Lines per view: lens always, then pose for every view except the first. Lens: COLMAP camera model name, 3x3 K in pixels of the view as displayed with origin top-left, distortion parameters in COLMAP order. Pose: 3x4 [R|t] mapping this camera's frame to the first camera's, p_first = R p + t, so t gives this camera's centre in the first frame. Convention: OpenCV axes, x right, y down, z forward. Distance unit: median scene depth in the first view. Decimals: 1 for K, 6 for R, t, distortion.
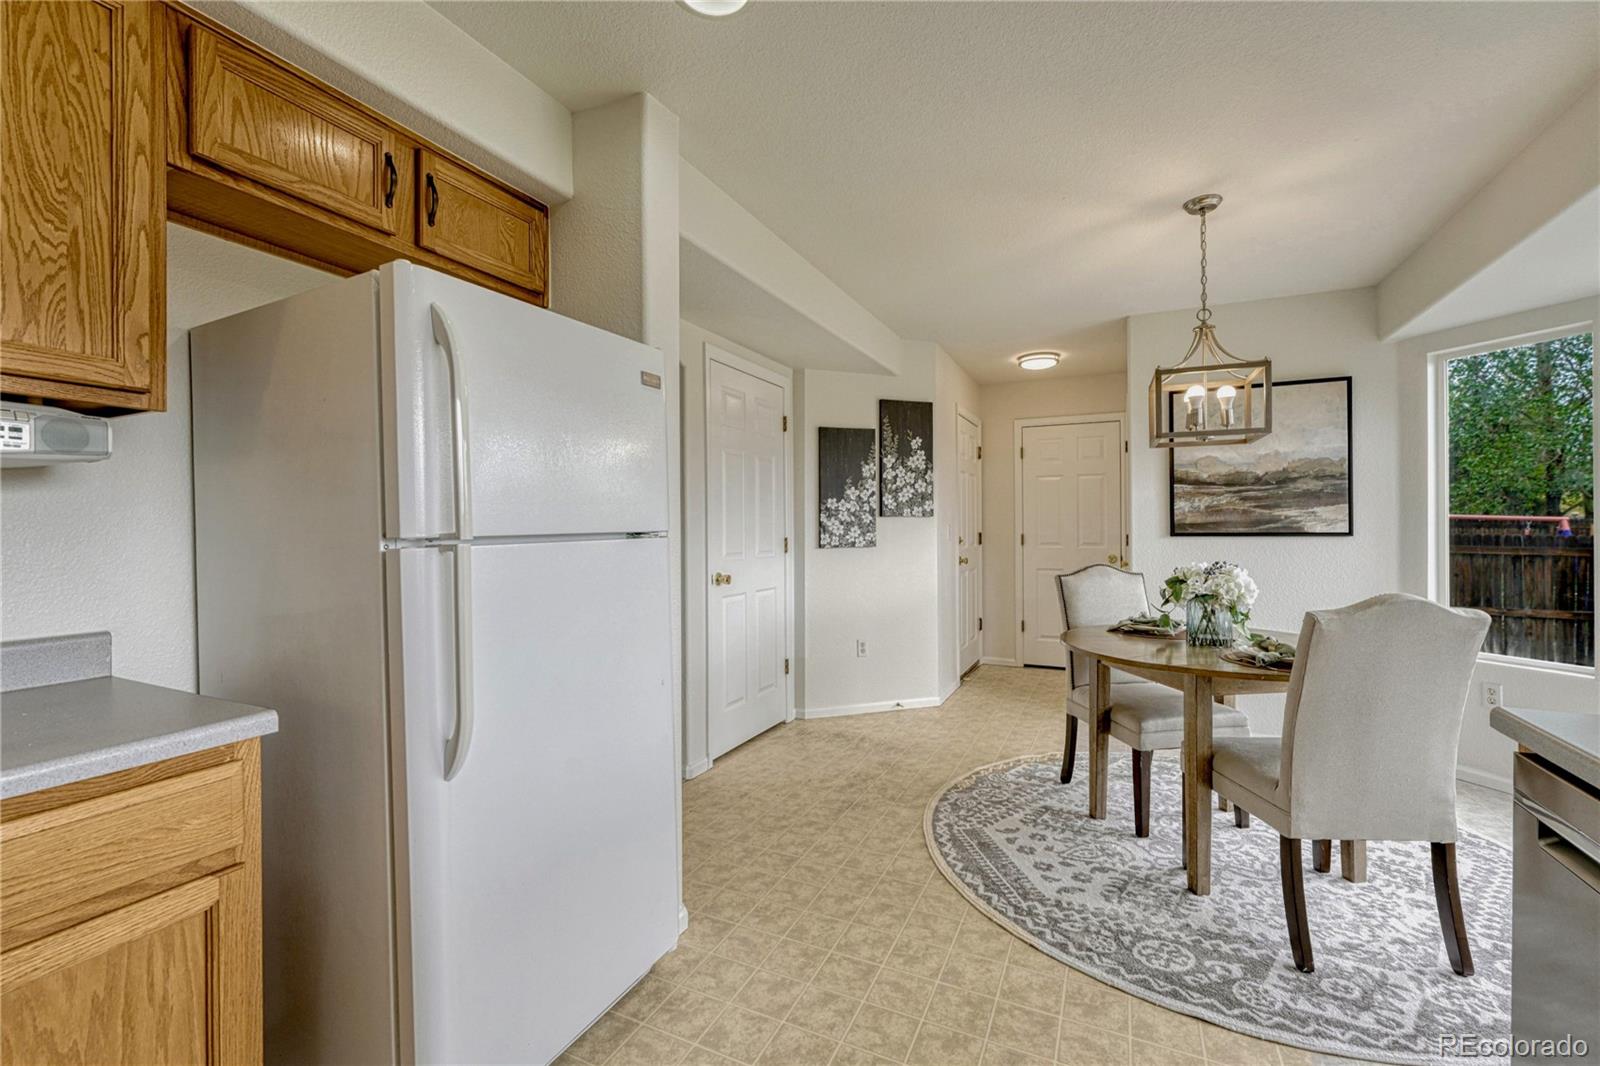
lens RADIAL K [[674.5, 0, 776.8], [0, 674.5, 522.9], [0, 0, 1]] dist [-0.003450, -0.000788]
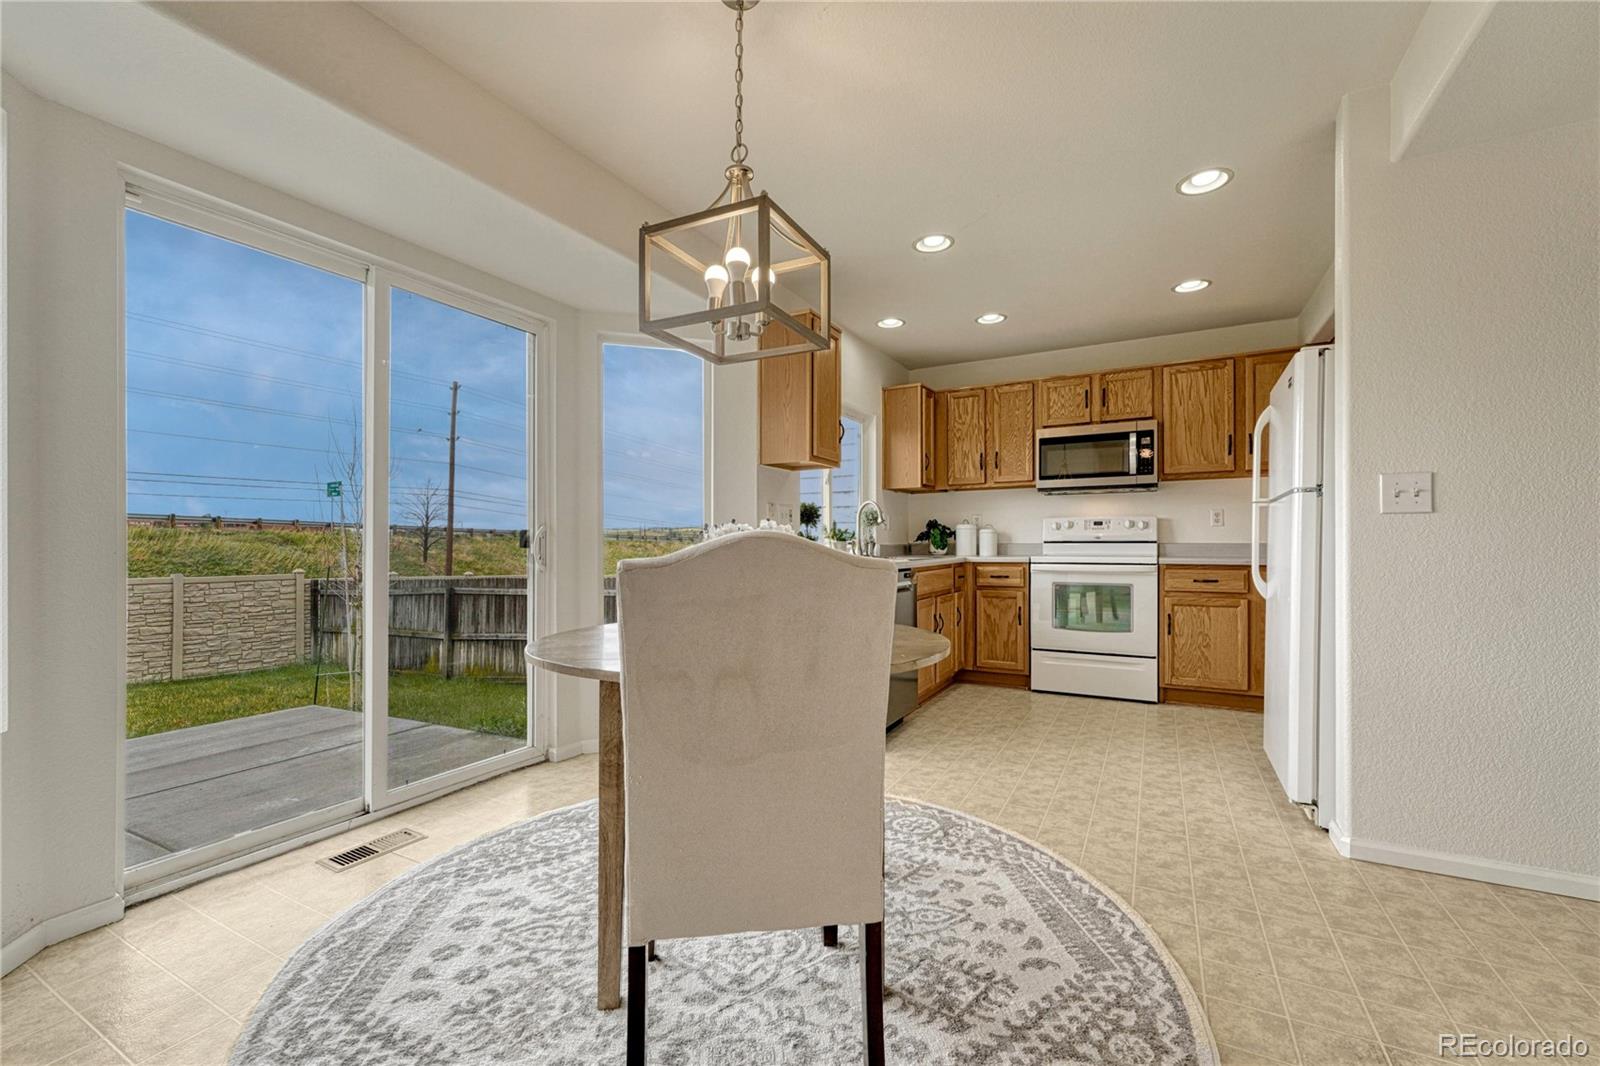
lens RADIAL K [[677.5, 0, 819.1], [0, 677.5, 555.4], [0, 0, 1]] dist [-0.001774, -0.000106]
pose [[-0.999889, 0.007236, -0.013017, 0.568006], [0.007158, 0.999956, 0.006022, 0.095526], [0.013060, 0.005928, -0.999897, 1.668898]]
